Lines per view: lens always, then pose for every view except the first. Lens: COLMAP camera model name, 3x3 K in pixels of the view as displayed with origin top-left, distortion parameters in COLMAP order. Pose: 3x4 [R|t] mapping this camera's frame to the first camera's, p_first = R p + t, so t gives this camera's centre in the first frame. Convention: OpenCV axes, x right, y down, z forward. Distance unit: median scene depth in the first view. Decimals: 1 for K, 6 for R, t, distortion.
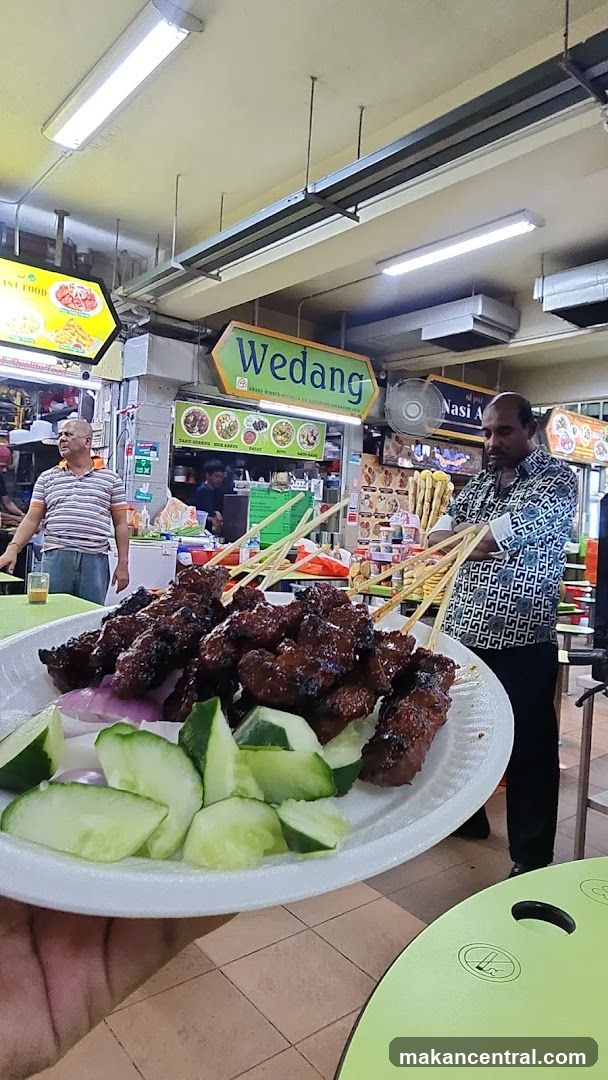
lens RADIAL K [[704.0, 0, 304.0], [0, 704.0, 540.0], [0, 0, 1]] dist [-0.011020, -0.003567]
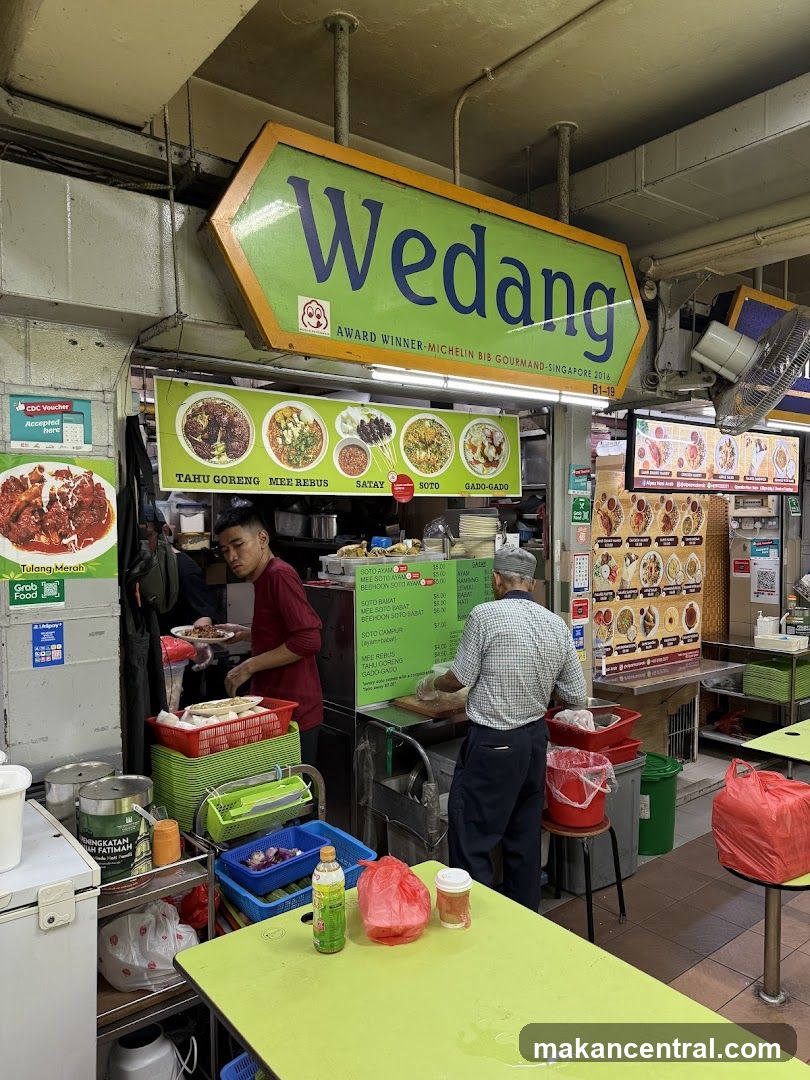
lens RADIAL K [[770.2, 0, 405.0], [0, 770.2, 540.0], [0, 0, 1]] dist [0.100960, -0.164083]
pose [[0.997191, -0.069780, -0.027237, -0.037902], [0.069587, 0.997544, -0.007950, -0.096845], [0.027725, 0.006032, 0.999597, 0.565164]]
